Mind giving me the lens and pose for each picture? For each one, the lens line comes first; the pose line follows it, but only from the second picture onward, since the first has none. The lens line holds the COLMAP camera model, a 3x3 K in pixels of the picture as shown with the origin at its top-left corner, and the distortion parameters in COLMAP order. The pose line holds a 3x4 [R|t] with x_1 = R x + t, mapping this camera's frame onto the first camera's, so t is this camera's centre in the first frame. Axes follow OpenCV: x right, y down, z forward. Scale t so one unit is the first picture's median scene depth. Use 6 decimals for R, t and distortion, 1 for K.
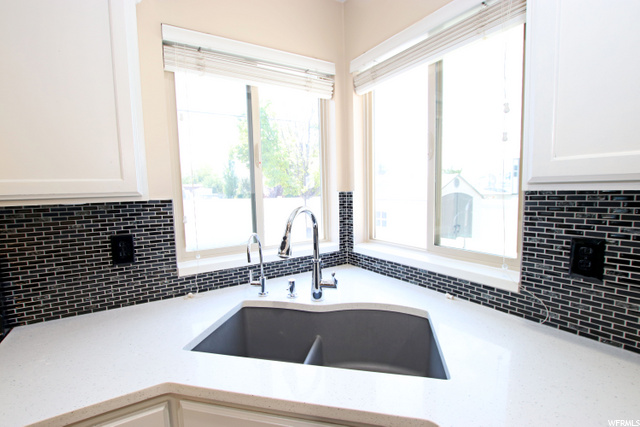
lens RADIAL K [[296.2, 0, 320.1], [0, 296.2, 217.3], [0, 0, 1]] dist [-0.014850, 0.000769]
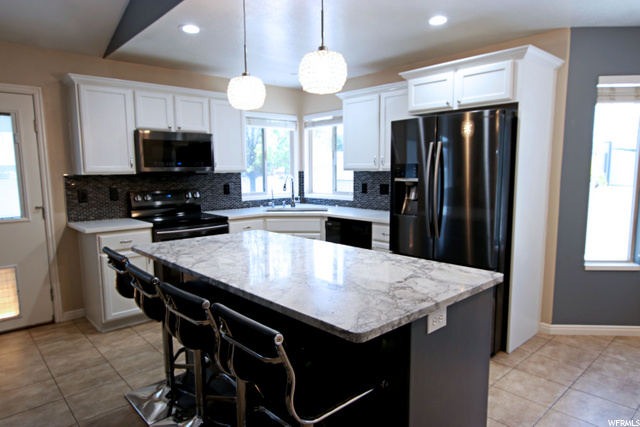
lens RADIAL K [[407.0, 0, 316.9], [0, 407.0, 212.6], [0, 0, 1]] dist [-0.005450, -0.000193]
pose [[0.986875, -0.000448, 0.161484, -0.359411], [-0.001462, 0.999930, 0.011705, 0.236019], [-0.161478, -0.011788, 0.986806, -2.537045]]
